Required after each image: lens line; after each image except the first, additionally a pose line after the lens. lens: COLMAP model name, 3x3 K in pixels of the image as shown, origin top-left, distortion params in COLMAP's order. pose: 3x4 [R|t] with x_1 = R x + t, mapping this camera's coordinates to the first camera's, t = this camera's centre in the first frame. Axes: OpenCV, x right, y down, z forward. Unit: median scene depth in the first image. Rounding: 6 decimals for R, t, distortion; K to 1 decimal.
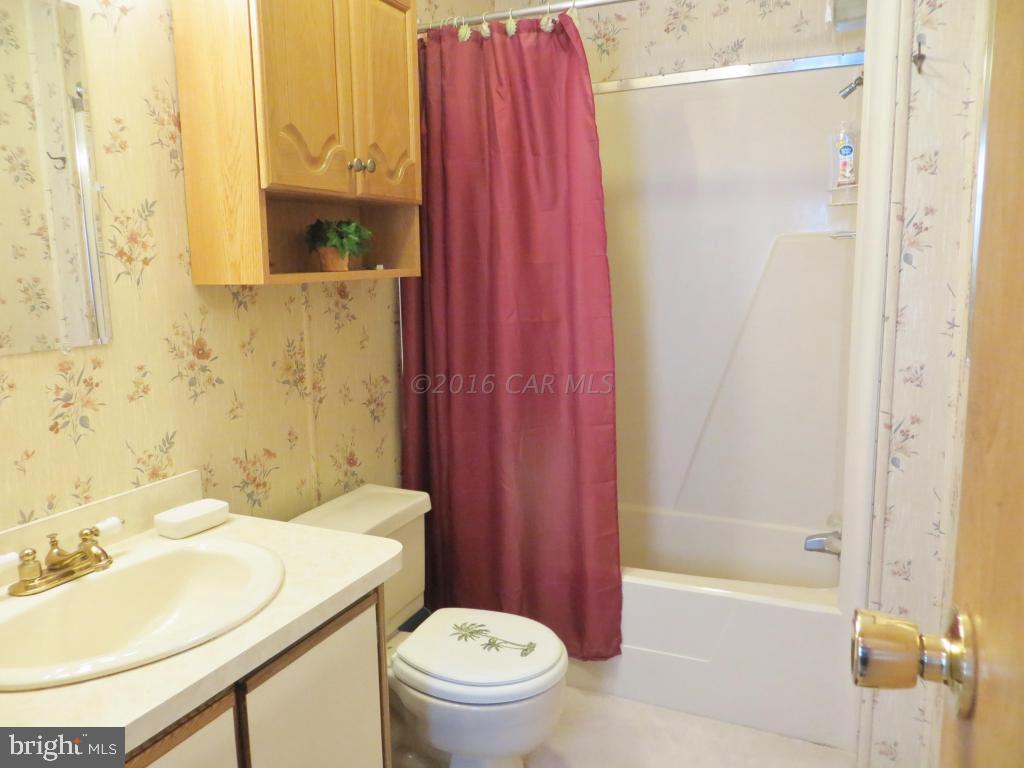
lens RADIAL K [[778.6, 0, 511.9], [0, 778.6, 385.1], [0, 0, 1]] dist [-0.007509, -0.010326]
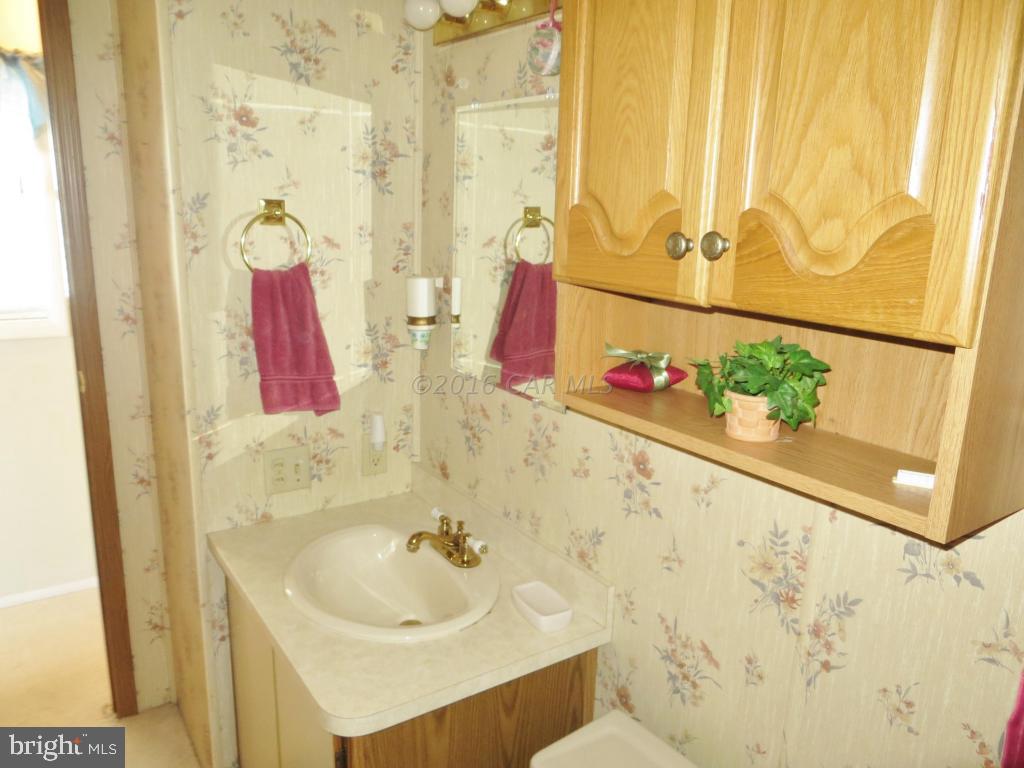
lens RADIAL K [[778.6, 0, 512.2], [0, 778.6, 382.4], [0, 0, 1]] dist [-0.007509, -0.010326]
pose [[-0.535103, 0.210331, -0.818184, 0.295438], [-0.135260, 0.934684, 0.328742, -0.347601], [0.833888, 0.286578, -0.471703, 1.159416]]
